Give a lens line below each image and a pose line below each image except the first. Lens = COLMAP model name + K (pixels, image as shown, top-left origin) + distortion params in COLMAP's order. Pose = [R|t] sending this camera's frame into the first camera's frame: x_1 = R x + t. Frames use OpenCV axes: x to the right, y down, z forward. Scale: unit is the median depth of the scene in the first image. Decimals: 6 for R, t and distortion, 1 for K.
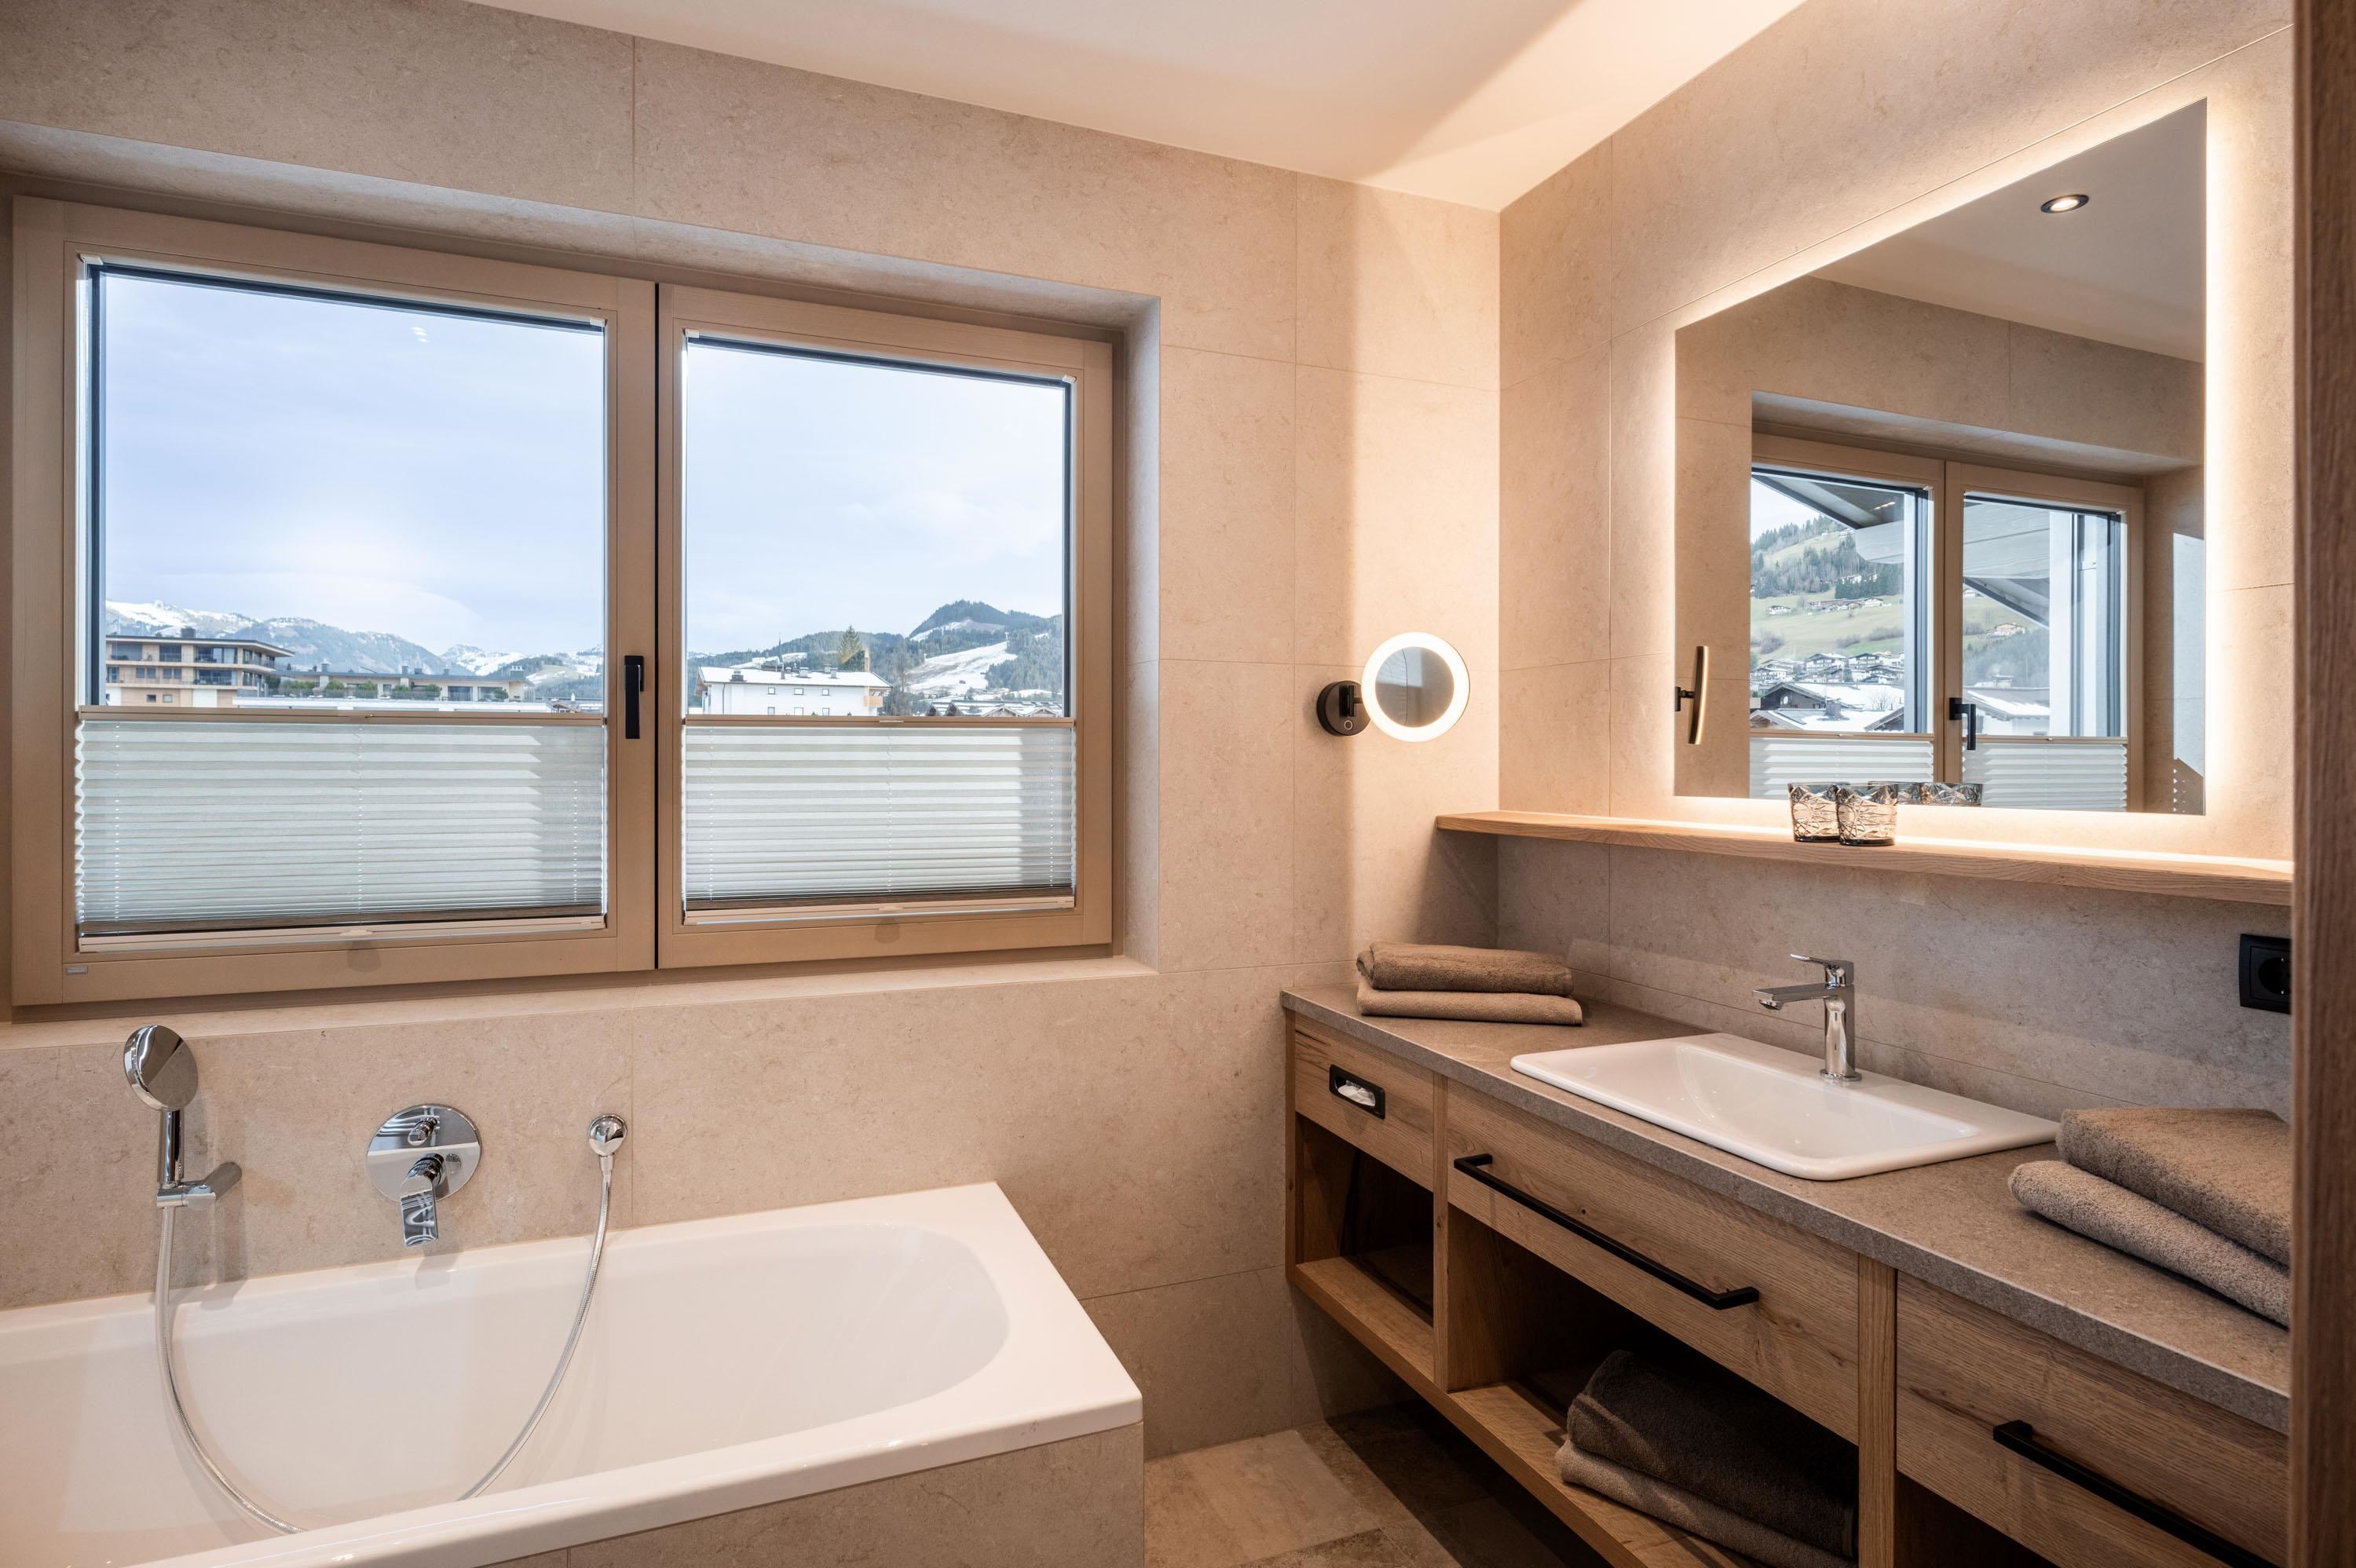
lens RADIAL K [[1224.4, 0, 1218.4], [0, 1224.4, 763.0], [0, 0, 1]] dist [0.005876, -0.001299]
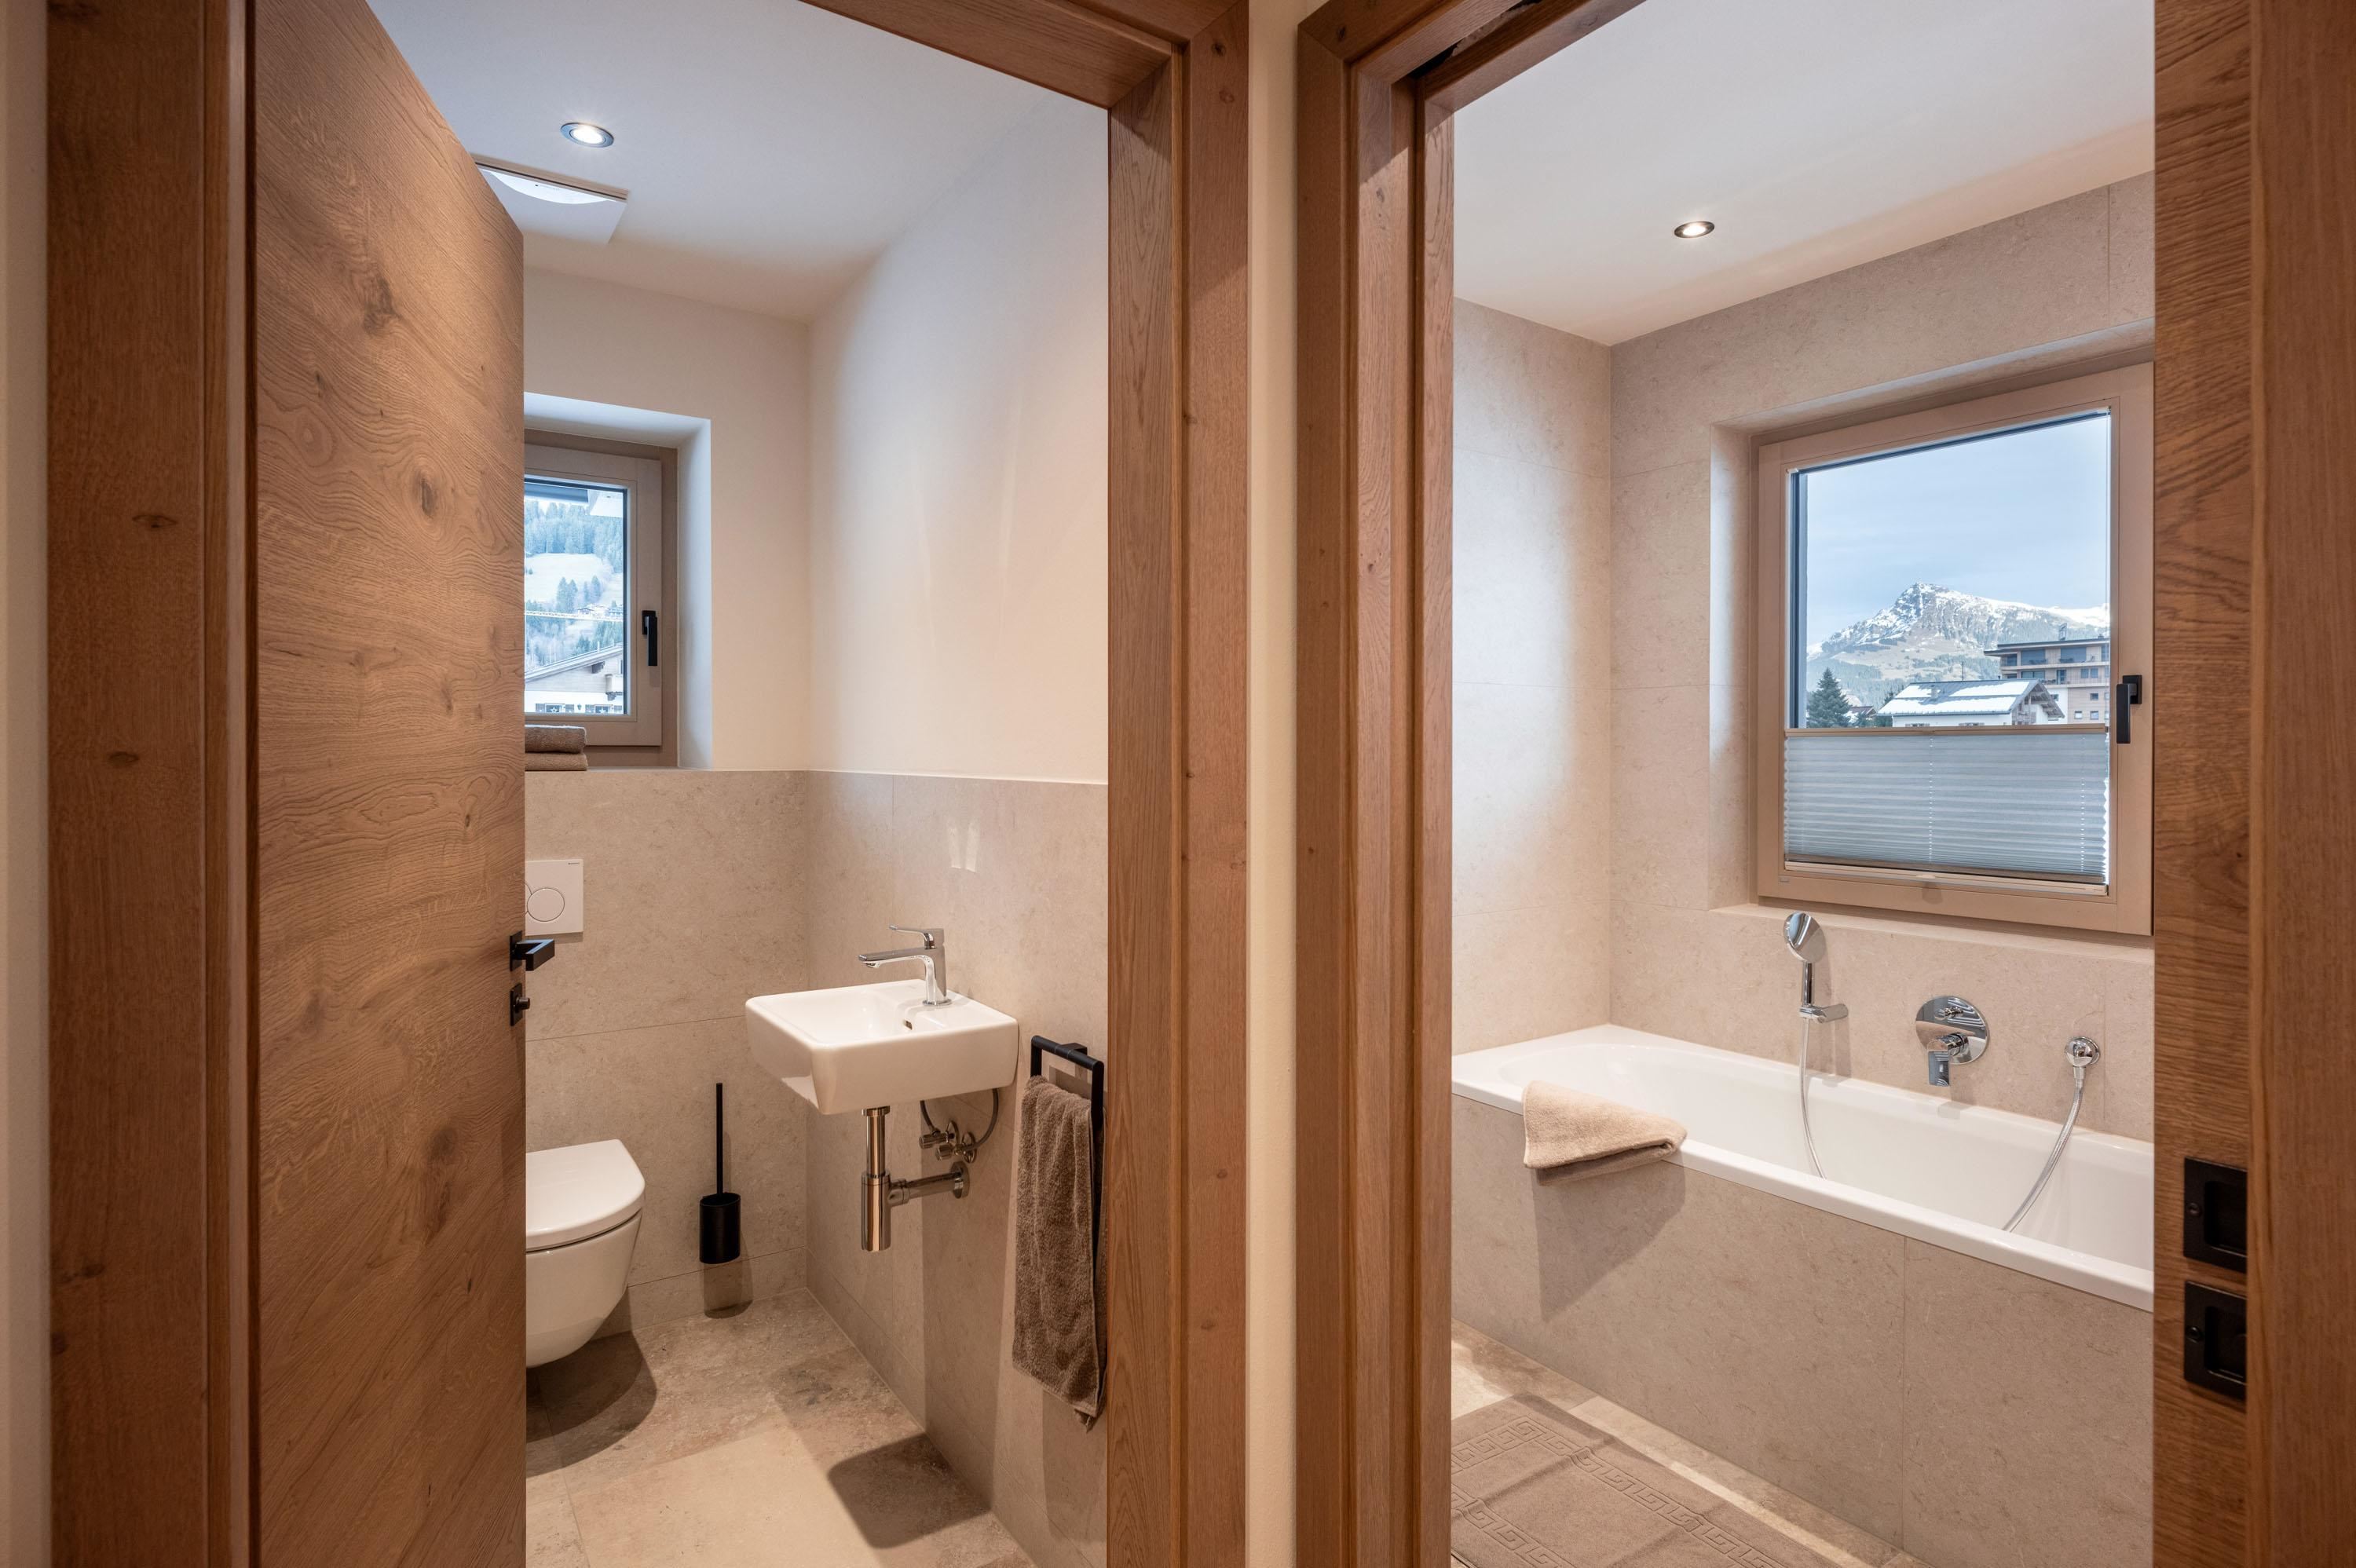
lens RADIAL K [[1224.4, 0, 1185.7], [0, 1224.4, 761.8], [0, 0, 1]] dist [0.005876, -0.001299]
pose [[0.210114, 0.006349, -0.977656, 0.555086], [-0.001767, 0.999980, 0.006114, -0.007916], [0.977675, 0.000443, 0.210121, -0.186022]]
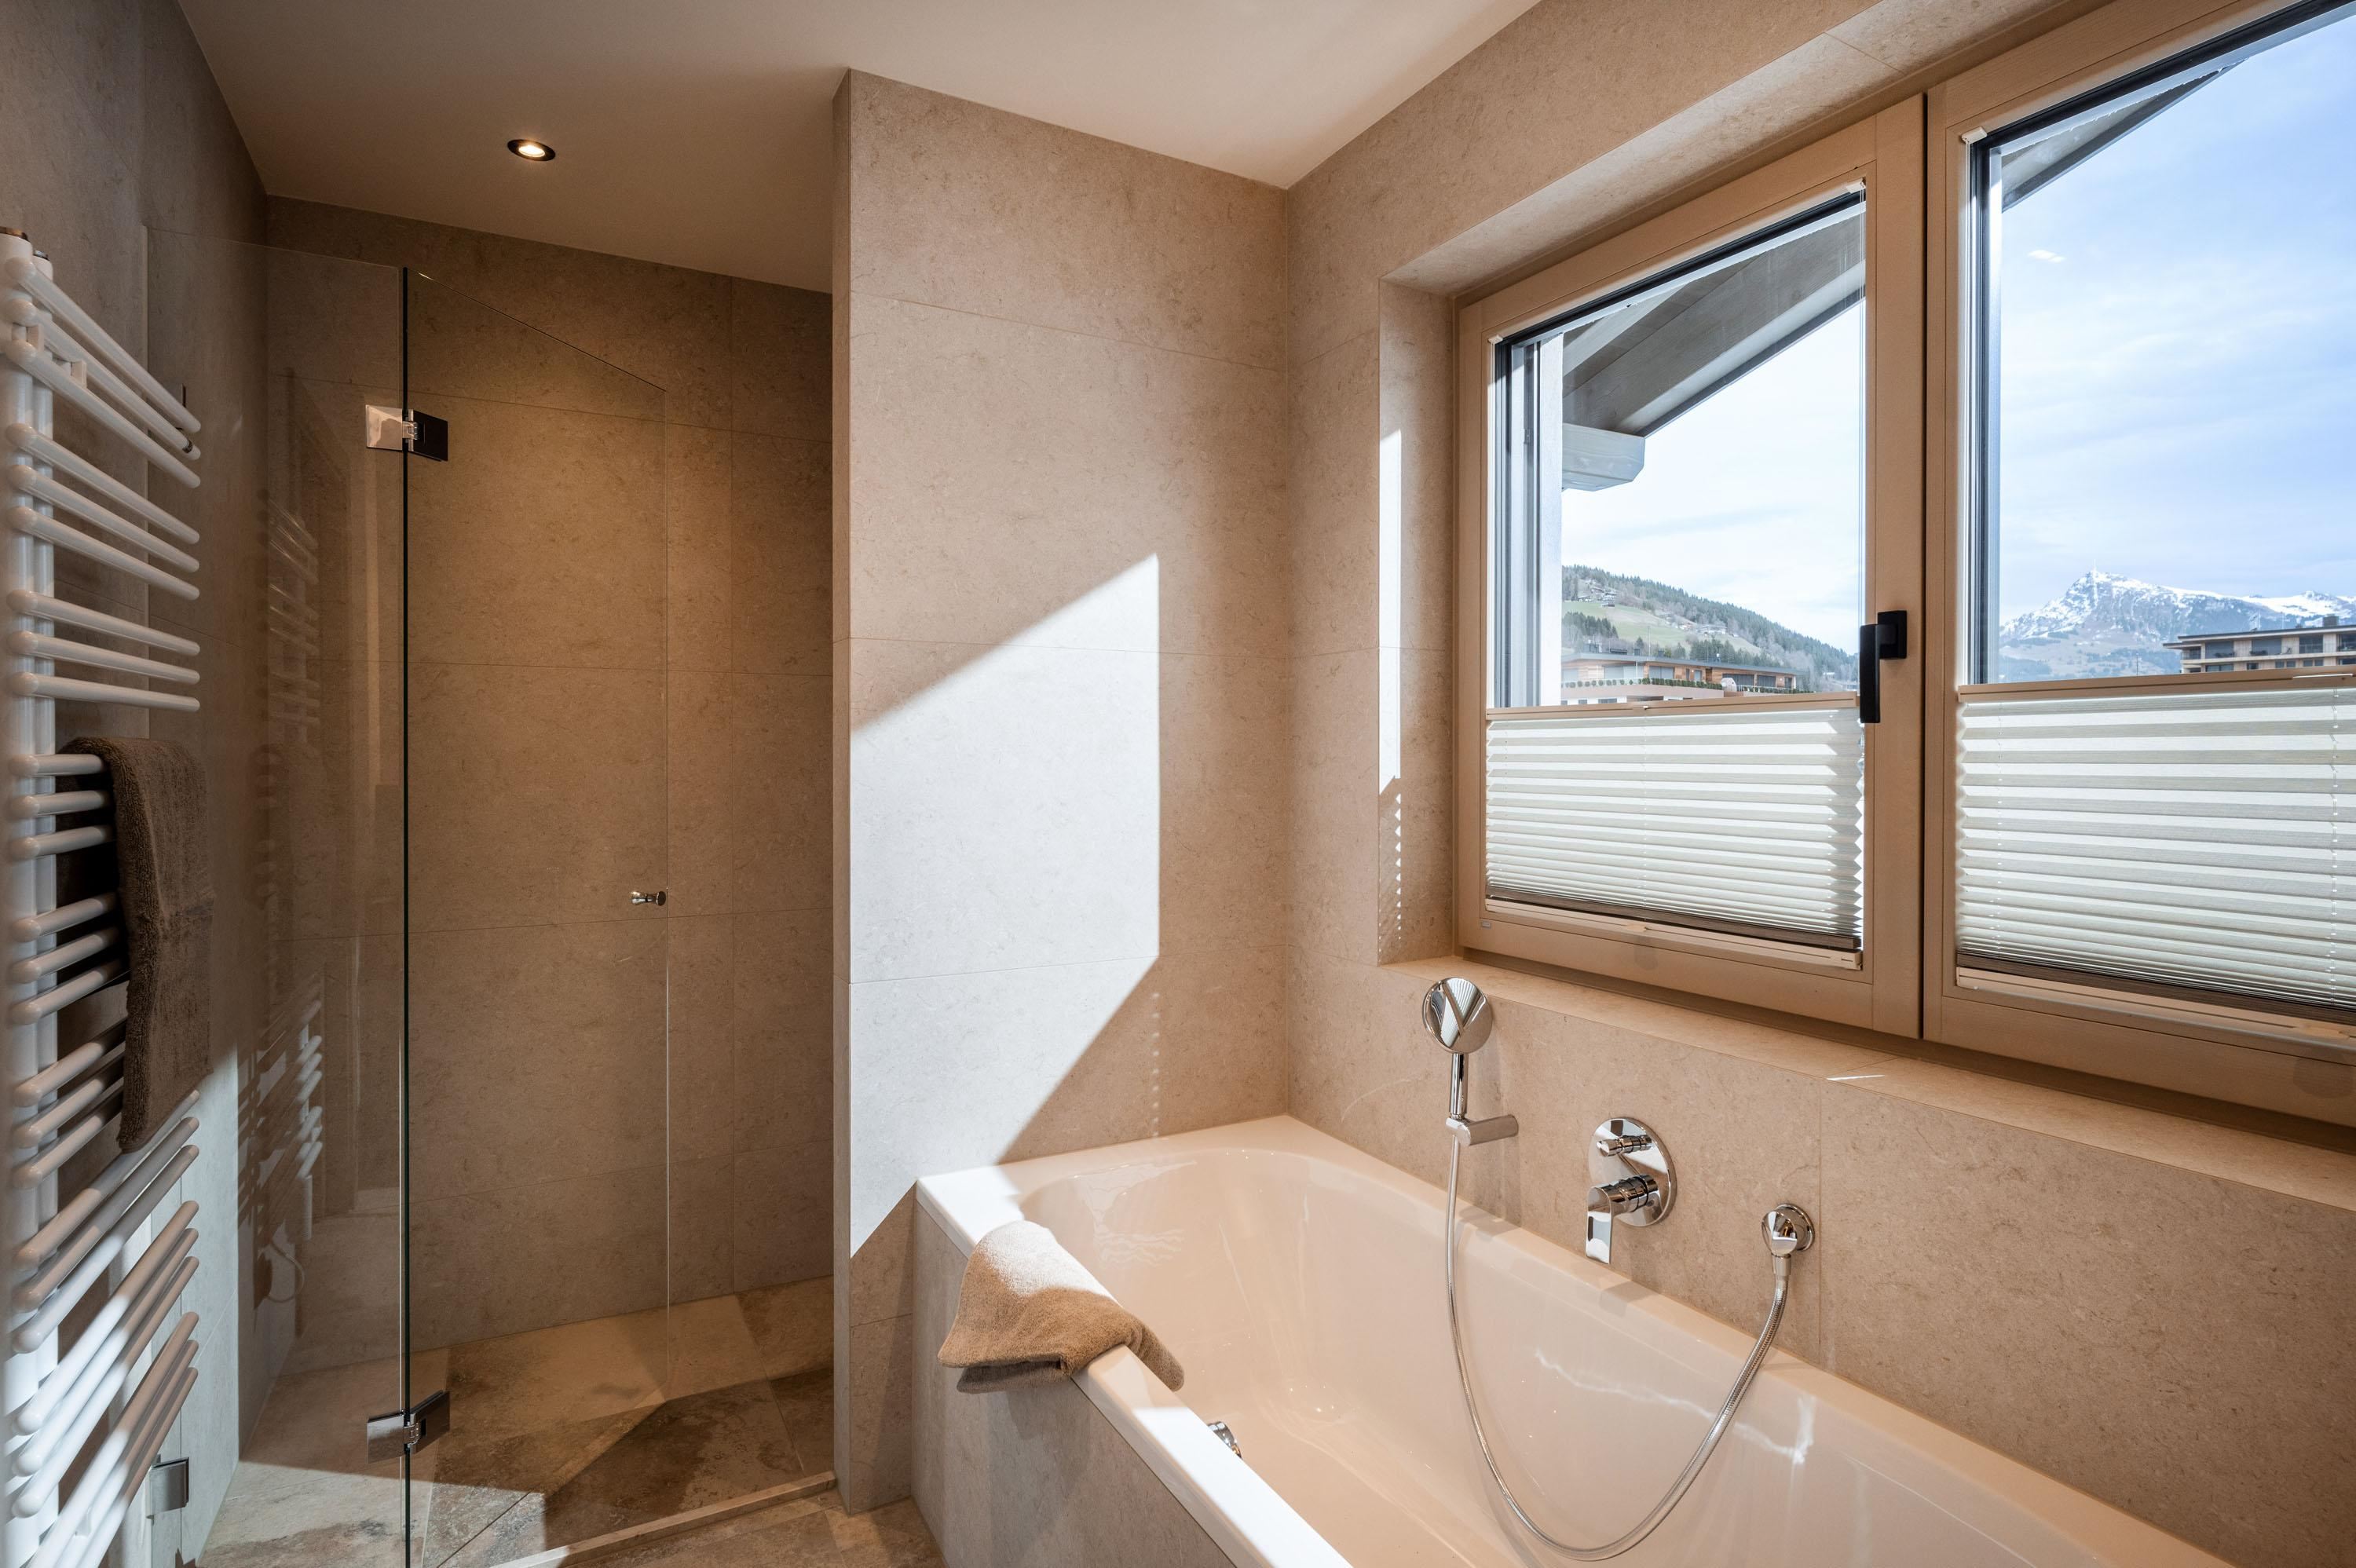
lens RADIAL K [[1224.4, 0, 1180.3], [0, 1224.4, 765.8], [0, 0, 1]] dist [0.005876, -0.001299]
pose [[0.107462, 0.007905, -0.994178, 0.234811], [-0.001848, 0.999968, 0.007751, 0.000811], [0.994208, 0.001004, 0.107473, 0.523895]]
